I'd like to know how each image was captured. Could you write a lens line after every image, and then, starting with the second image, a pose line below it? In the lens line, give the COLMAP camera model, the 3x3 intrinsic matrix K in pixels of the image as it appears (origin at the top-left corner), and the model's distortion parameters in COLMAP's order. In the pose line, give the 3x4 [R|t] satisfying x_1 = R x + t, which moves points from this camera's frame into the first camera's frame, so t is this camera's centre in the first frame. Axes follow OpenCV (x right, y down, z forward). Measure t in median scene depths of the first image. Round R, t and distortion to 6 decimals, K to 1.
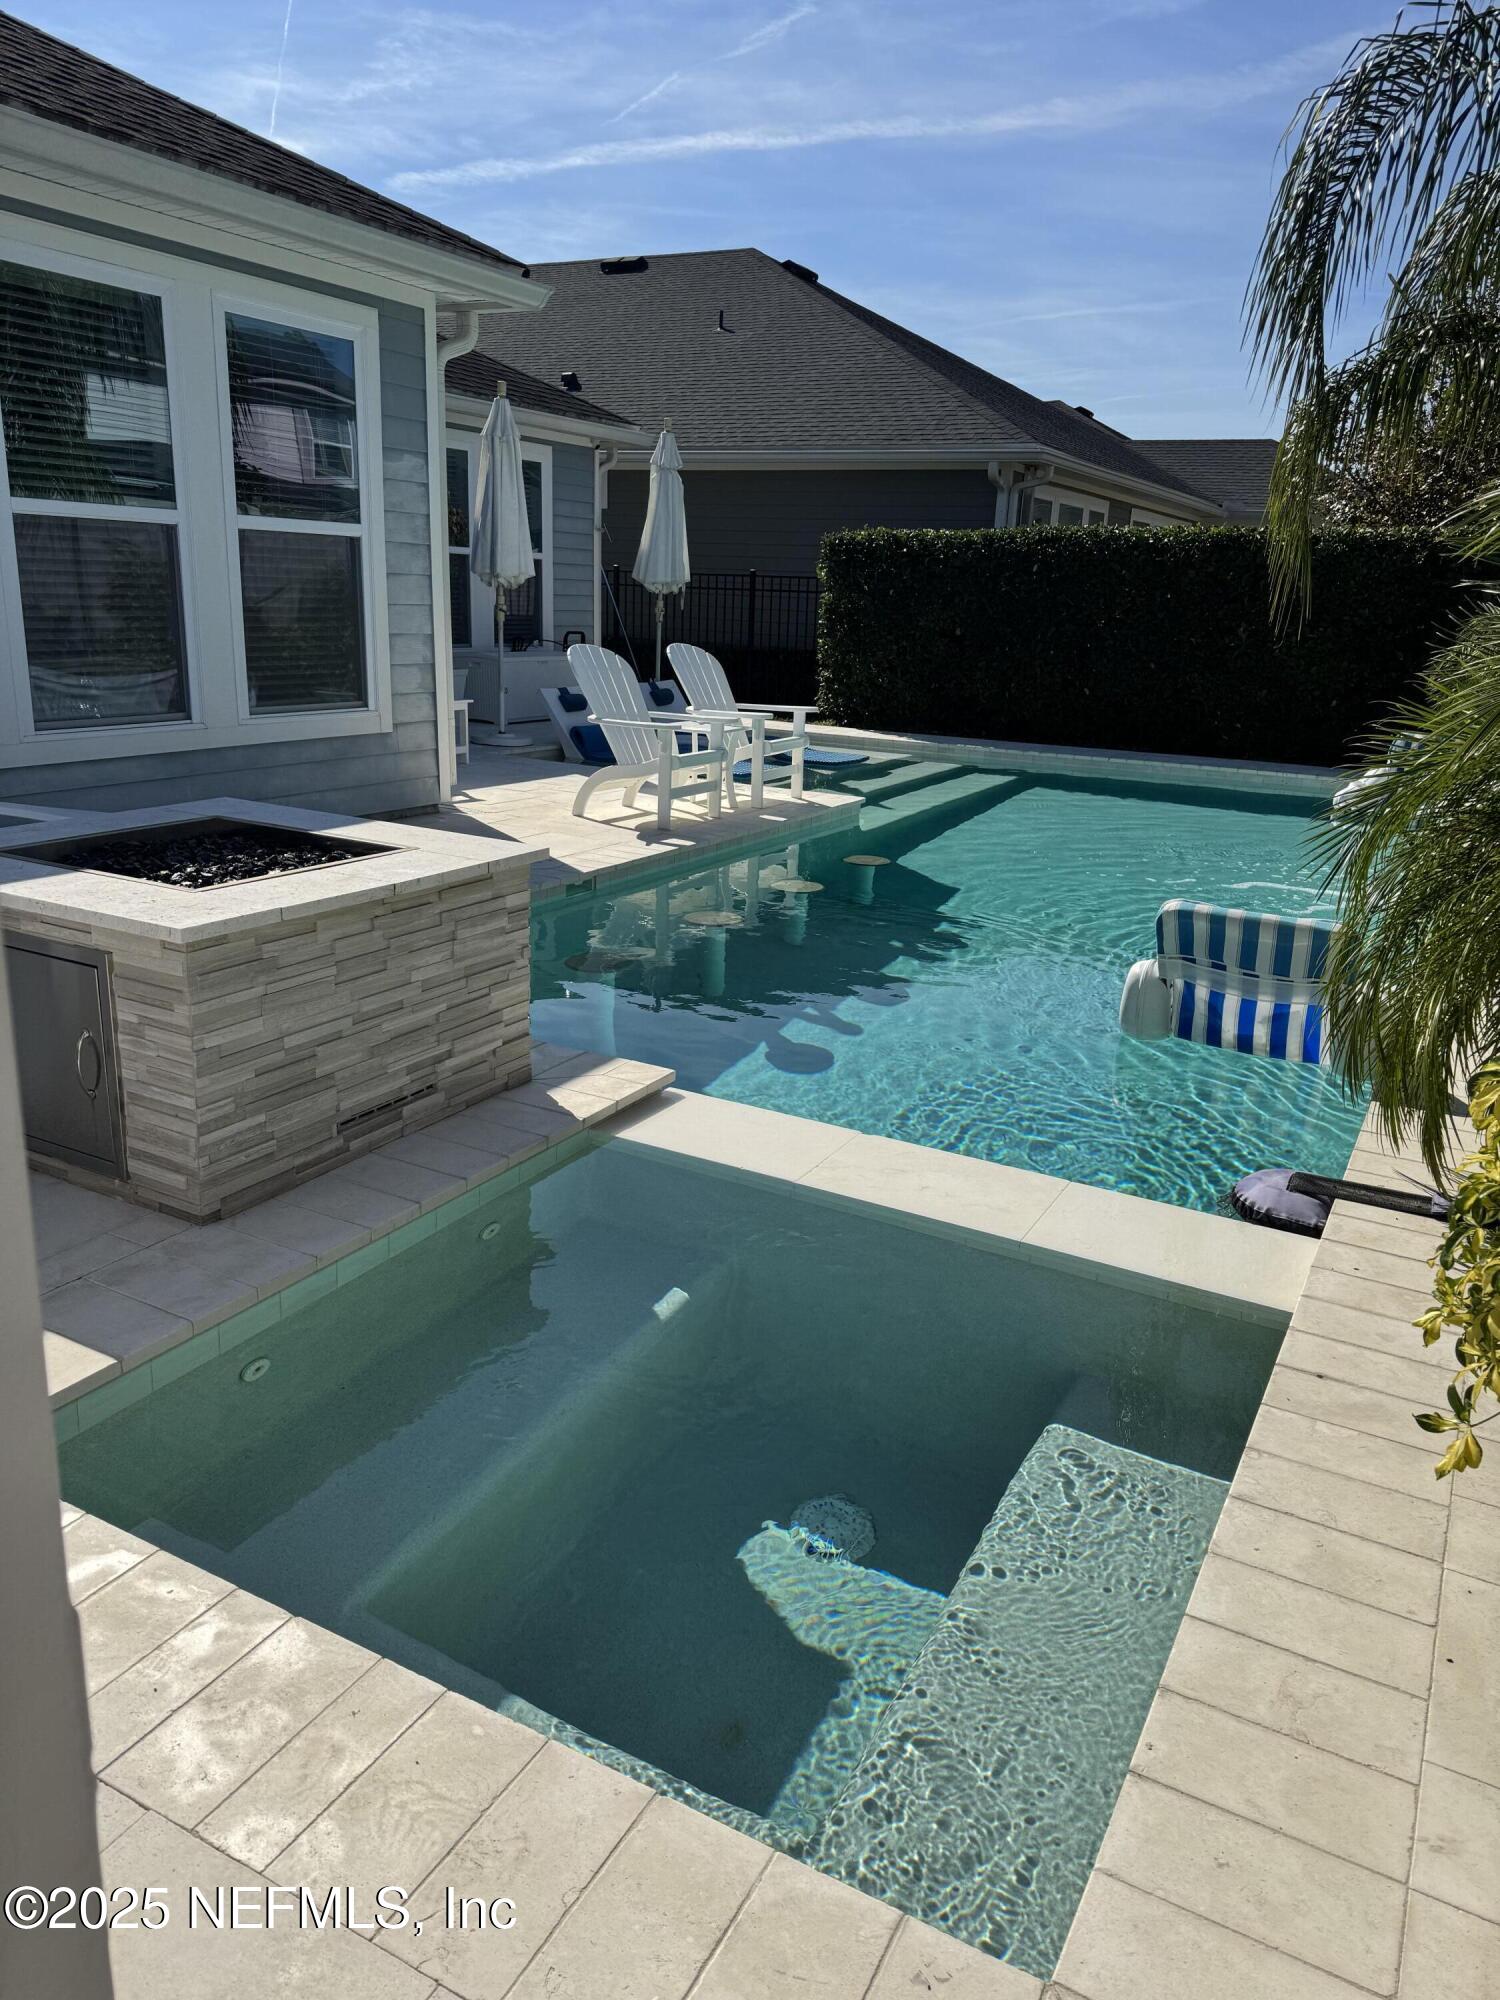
lens RADIAL K [[1394.3, 0, 749.5], [0, 1394.3, 1007.9], [0, 0, 1]] dist [0.085515, -0.205883]
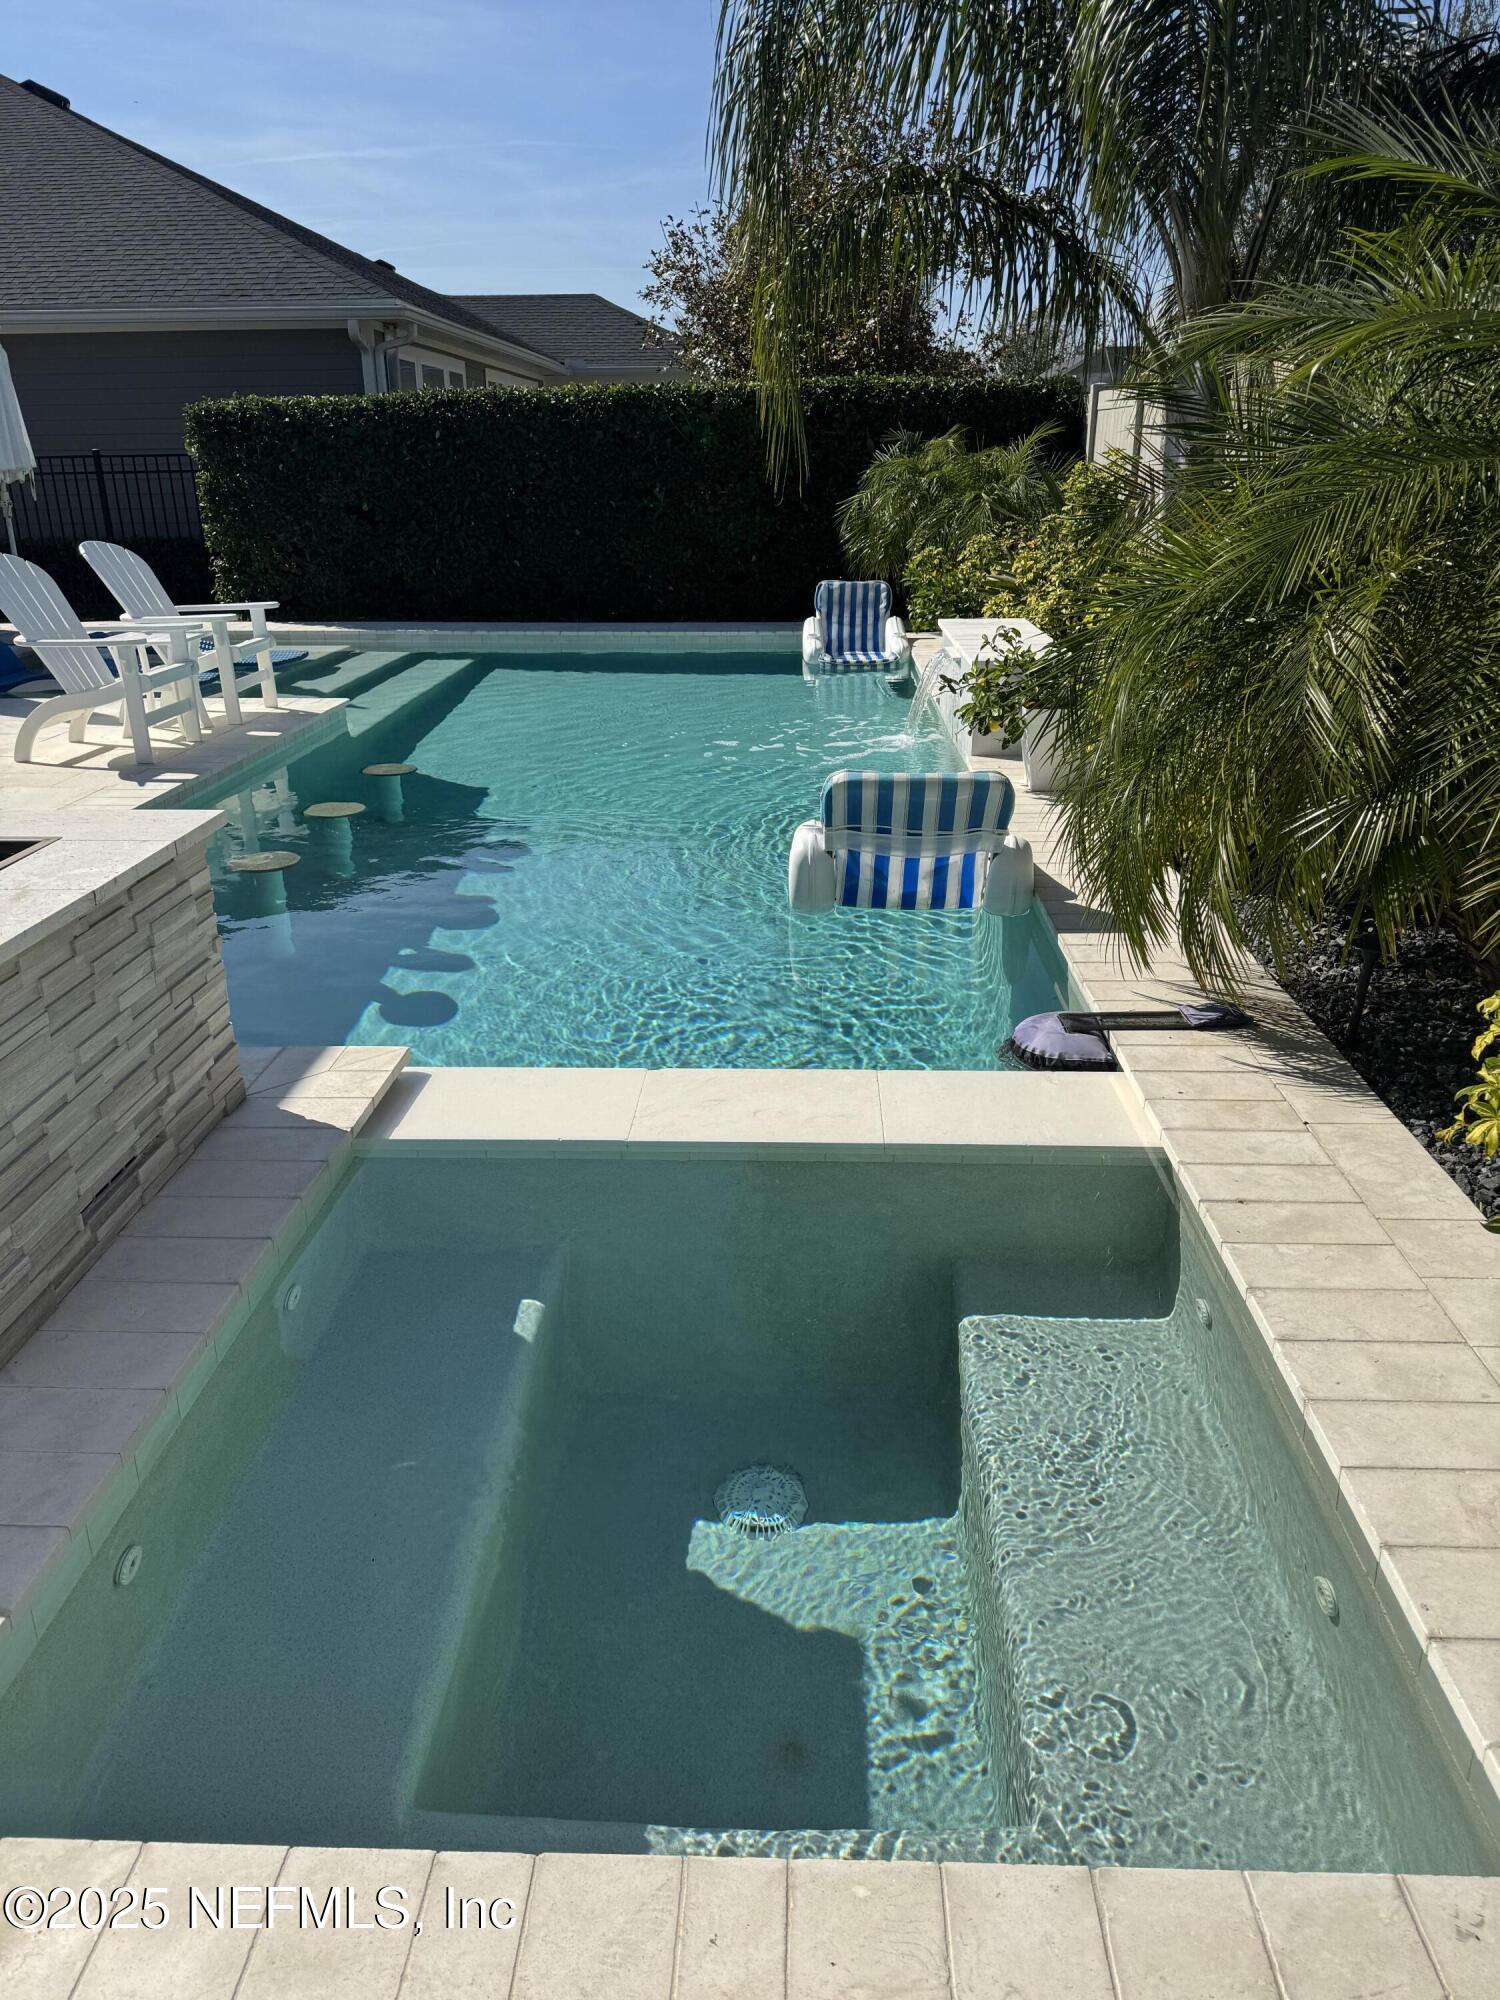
lens RADIAL K [[1431.2, 0, 747.8], [0, 1431.2, 970.3], [0, 0, 1]] dist [-0.001237, 0.001086]
pose [[0.897221, -0.189834, 0.398695, -0.095478], [0.166989, 0.981692, 0.091630, -0.021870], [-0.408790, -0.015635, 0.912495, 0.055196]]
